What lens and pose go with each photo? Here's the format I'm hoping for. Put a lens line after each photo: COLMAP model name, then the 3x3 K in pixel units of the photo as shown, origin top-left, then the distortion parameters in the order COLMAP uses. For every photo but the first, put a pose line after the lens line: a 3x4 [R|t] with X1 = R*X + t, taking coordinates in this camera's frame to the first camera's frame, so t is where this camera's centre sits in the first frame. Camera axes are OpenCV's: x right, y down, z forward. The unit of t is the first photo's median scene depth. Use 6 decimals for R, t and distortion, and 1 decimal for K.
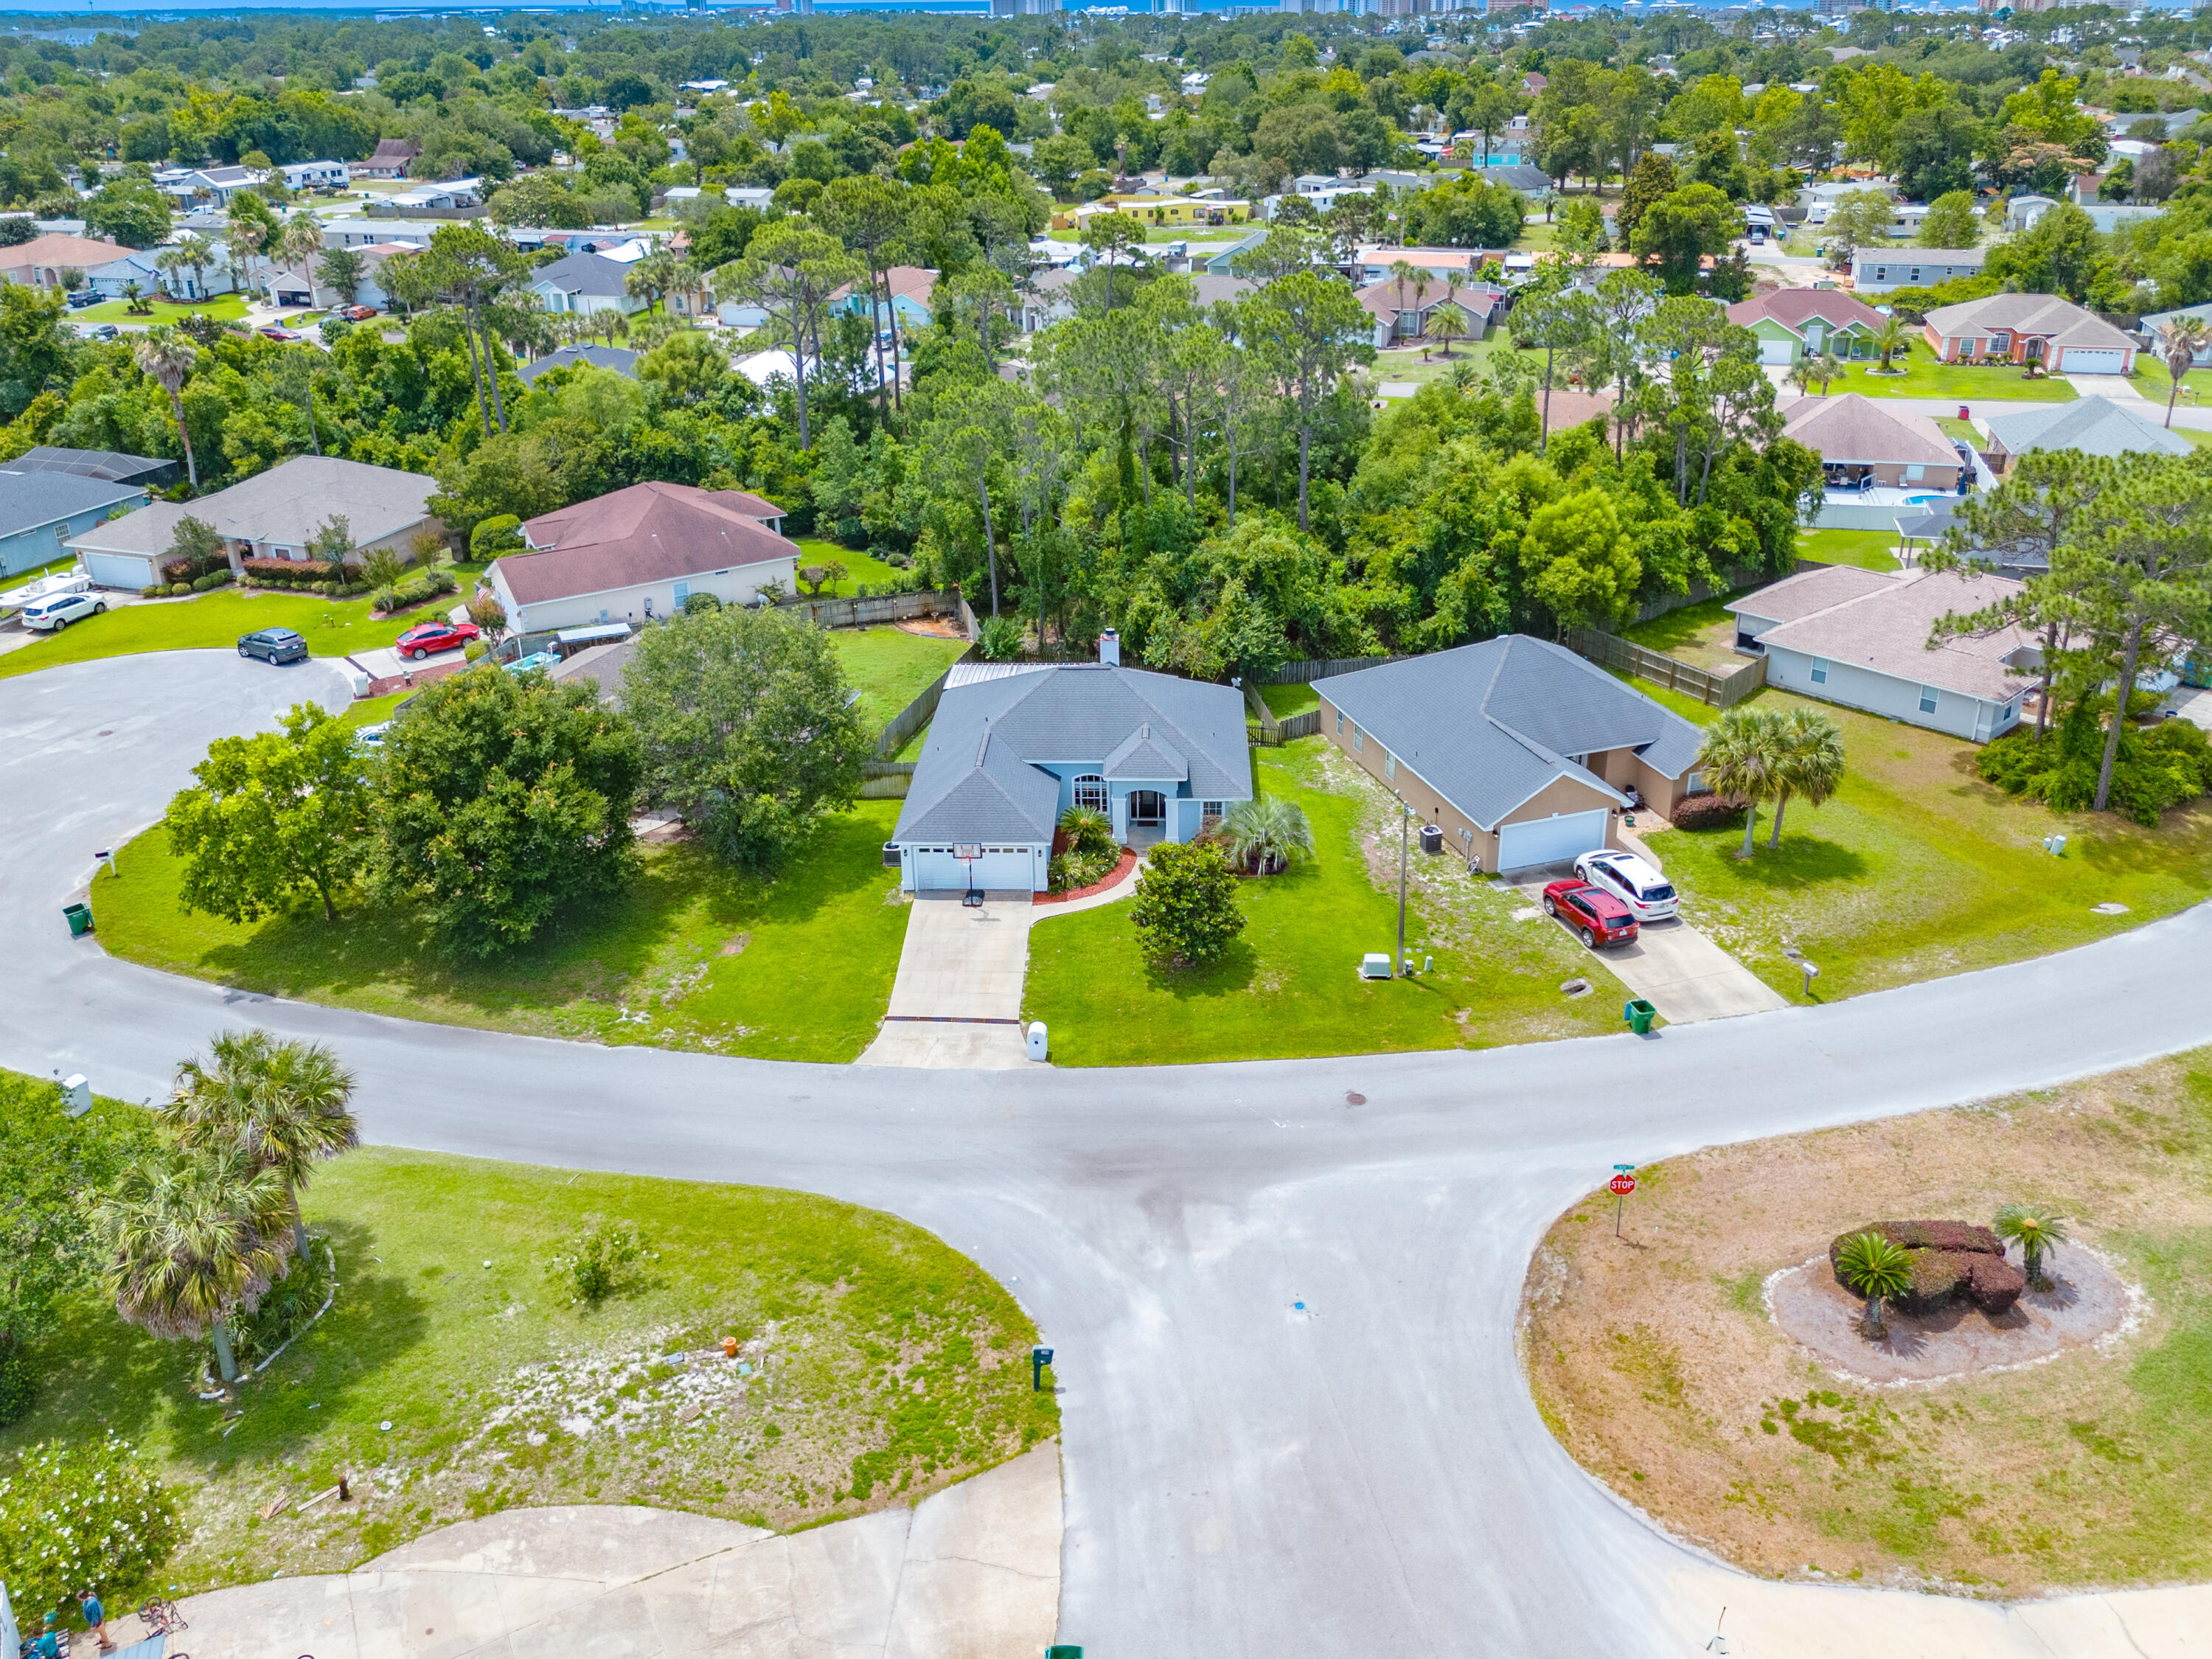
lens RADIAL K [[1665.8, 0, 1092.8], [0, 1665.8, 812.8], [0, 0, 1]] dist [0.023583, -0.022474]
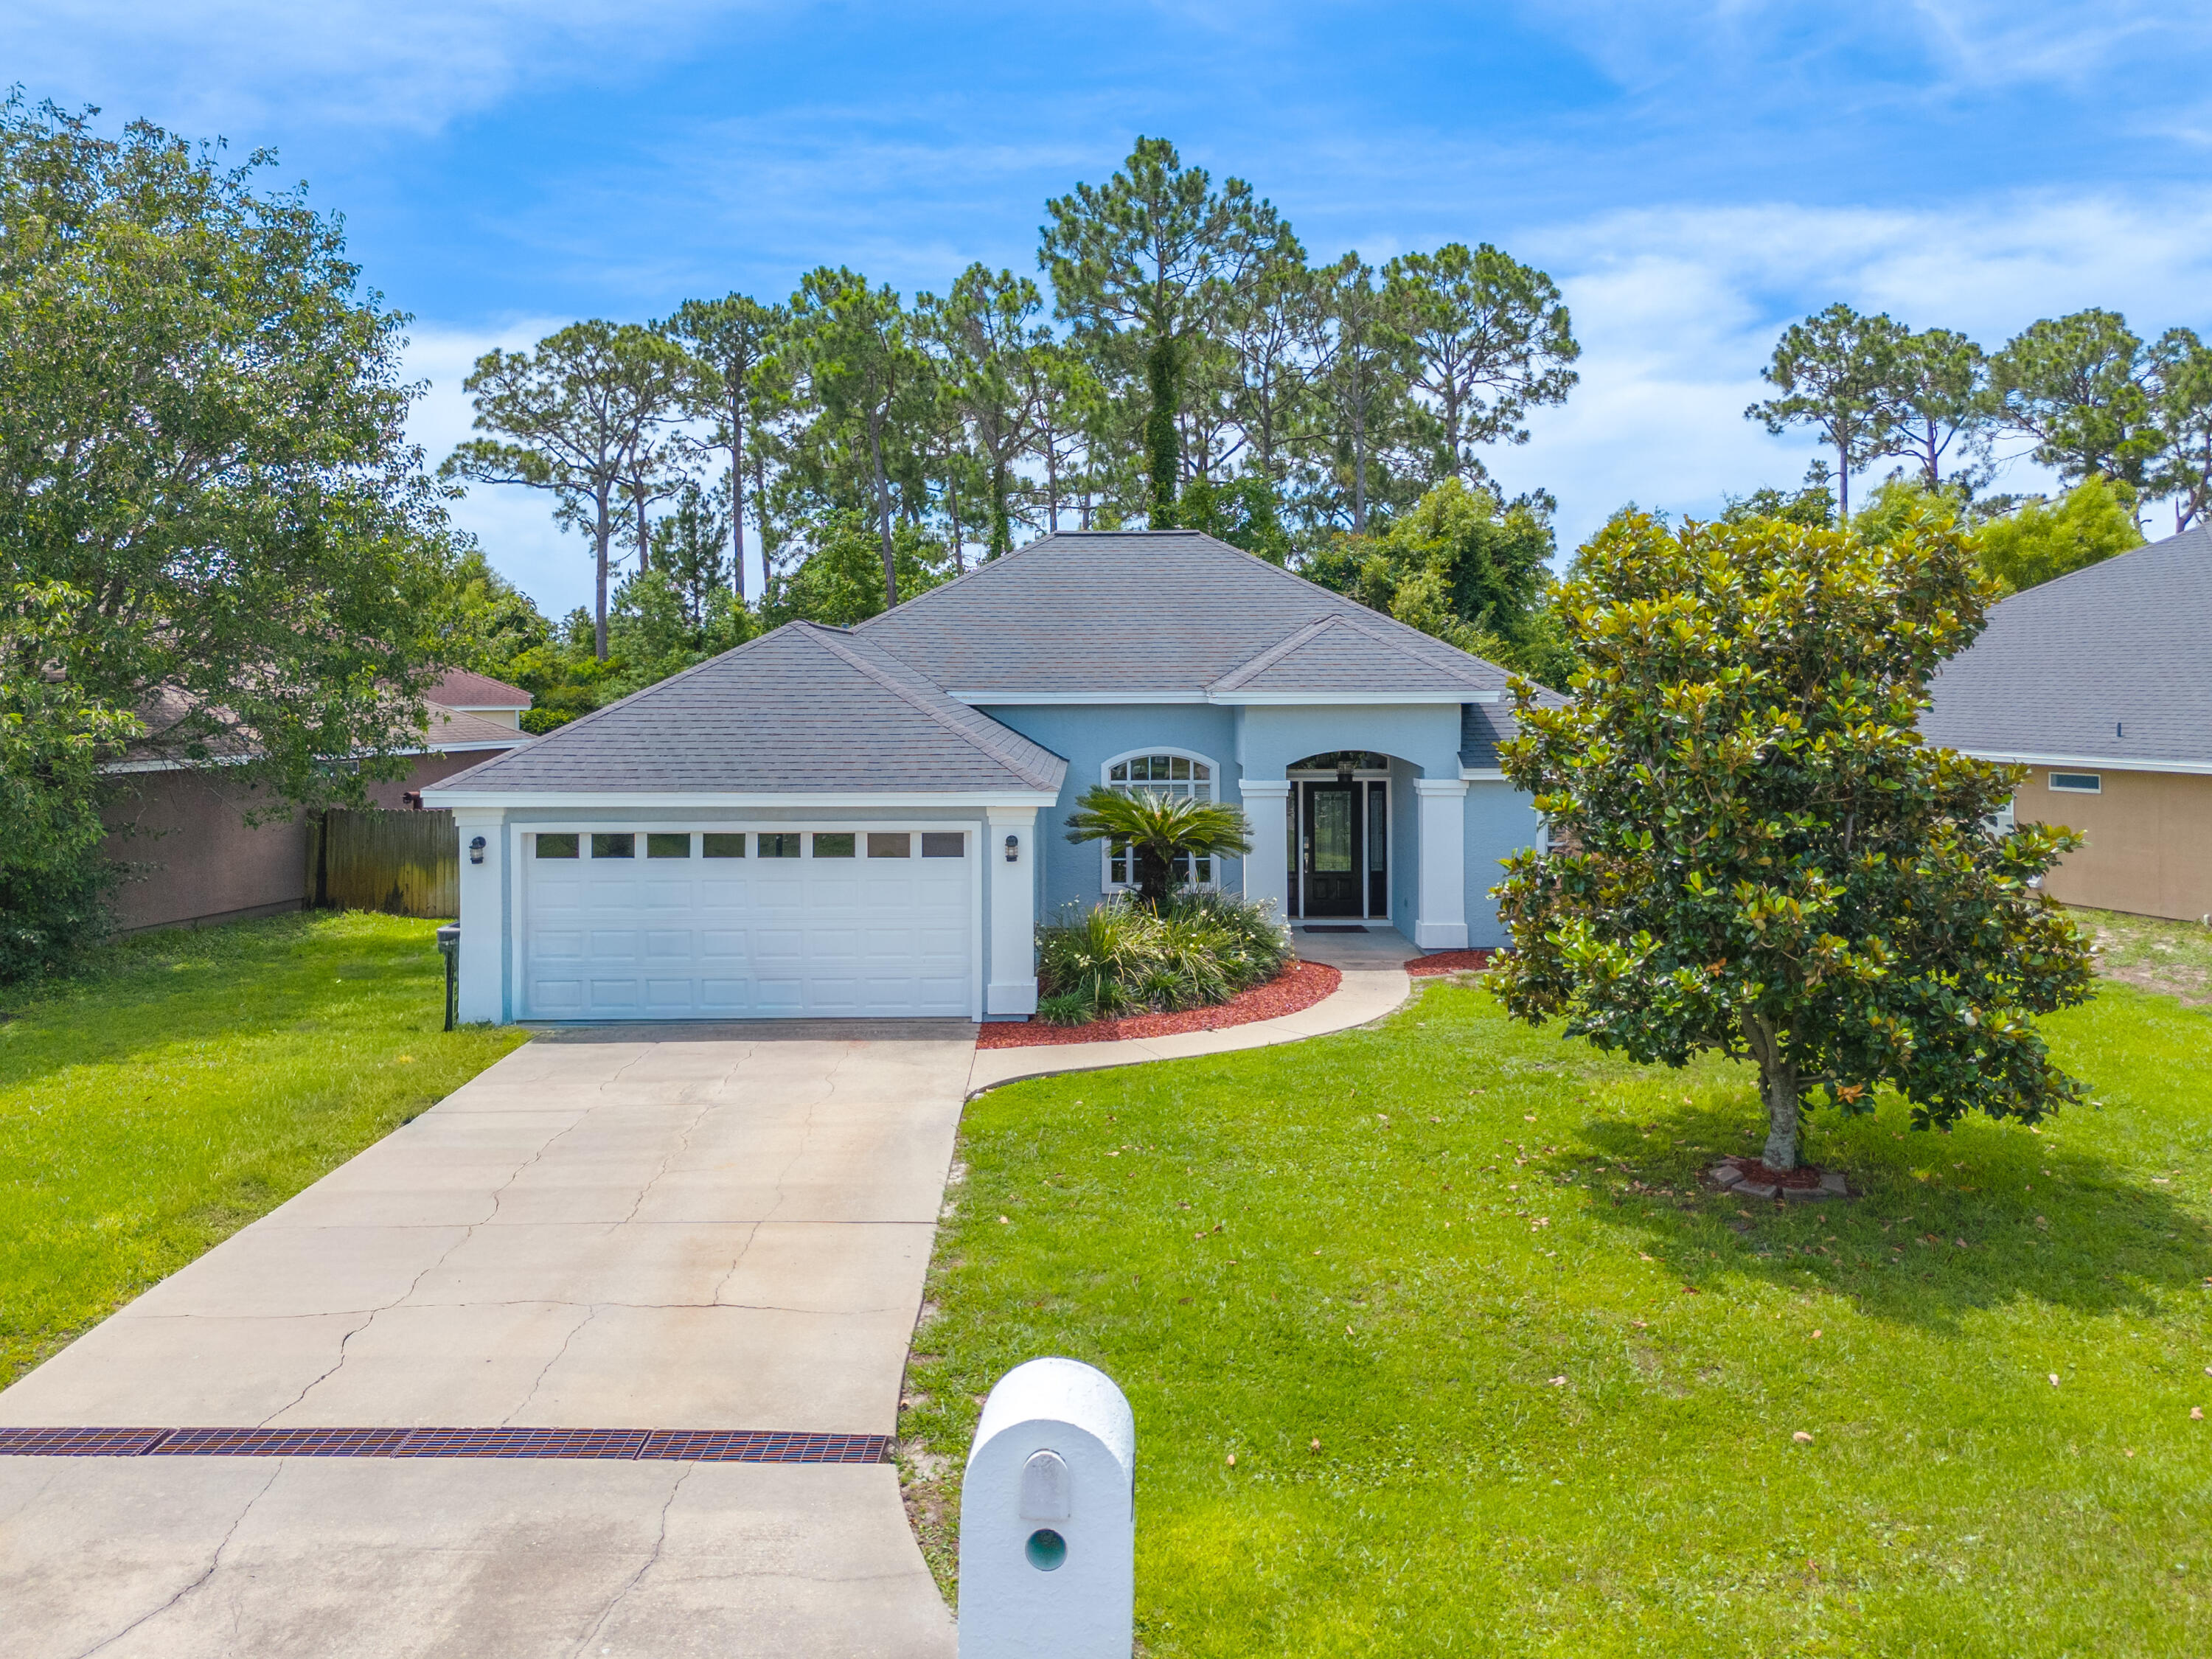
lens RADIAL K [[1665.8, 0, 1110.3], [0, 1665.8, 774.6], [0, 0, 1]] dist [0.023583, -0.022474]
pose [[0.998266, 0.014583, 0.057030, -0.032822], [0.009243, 0.917980, -0.396519, 0.120398], [-0.058134, 0.396358, 0.916254, 0.792528]]
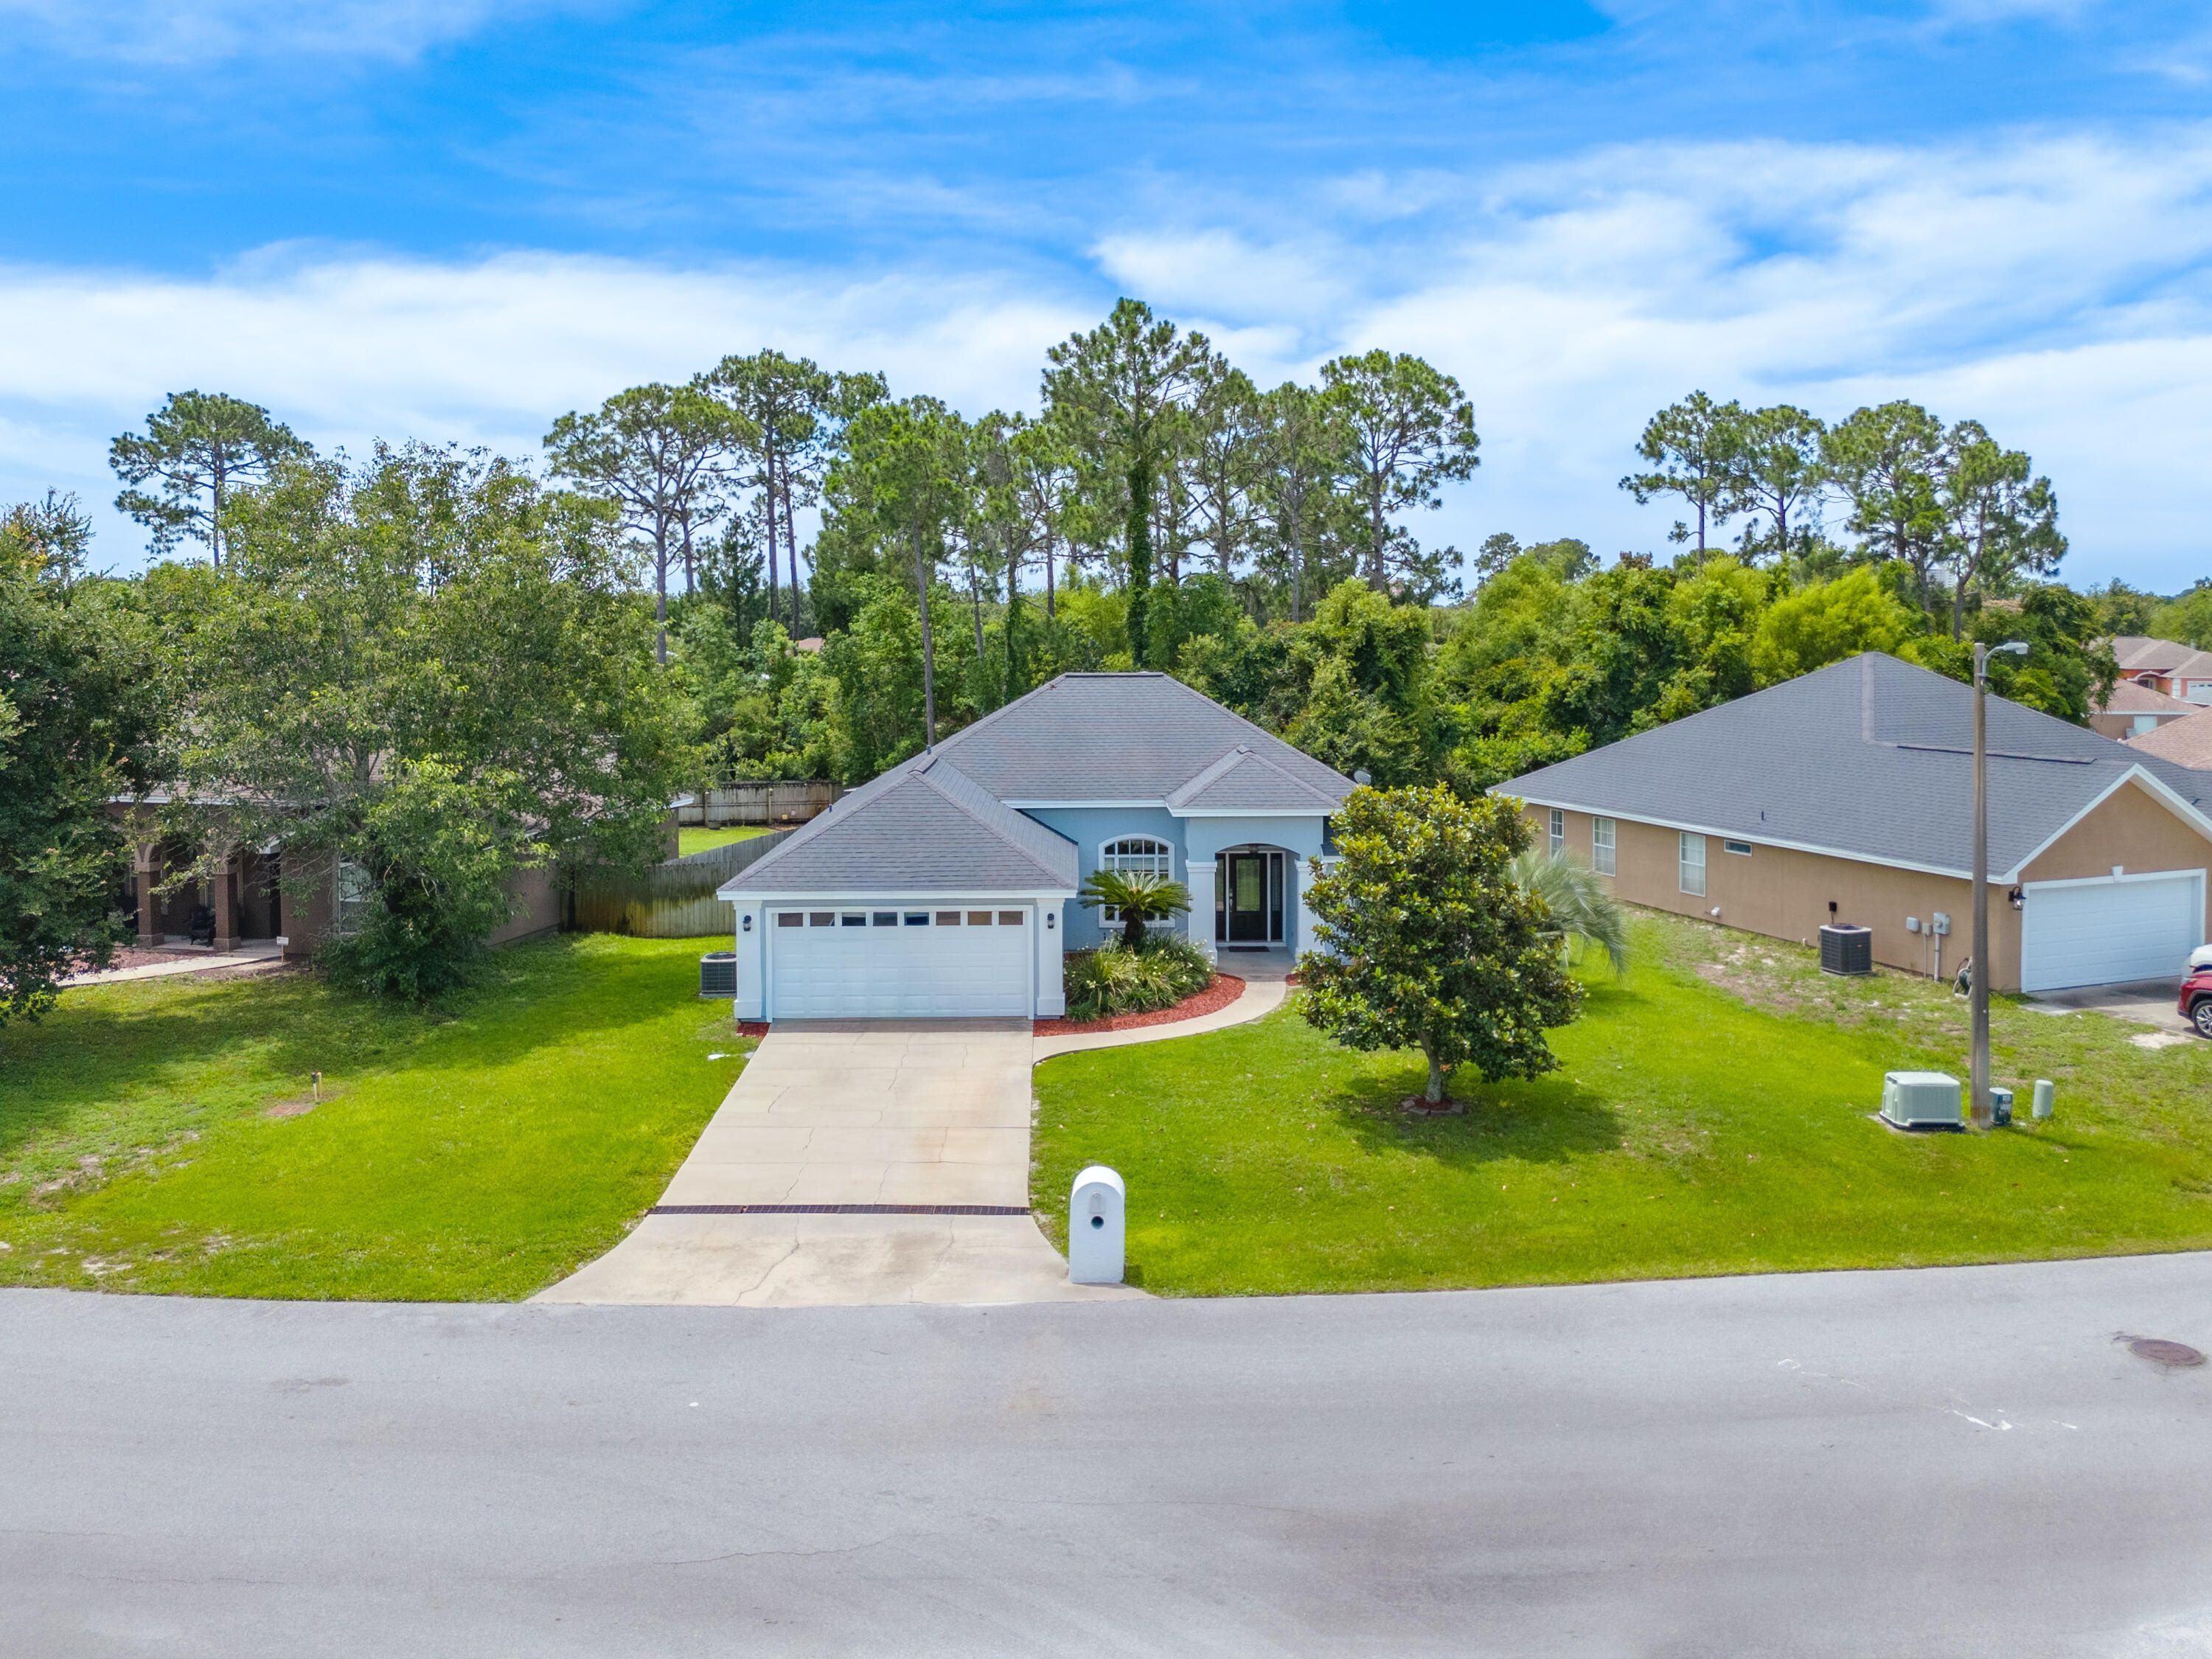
lens RADIAL K [[1665.8, 0, 1097.7], [0, 1665.8, 810.5], [0, 0, 1]] dist [0.023583, -0.022474]
pose [[0.998039, 0.008314, 0.062034, -0.049265], [0.013312, 0.940262, -0.340192, 0.154956], [-0.061157, 0.340351, 0.938308, 0.593664]]
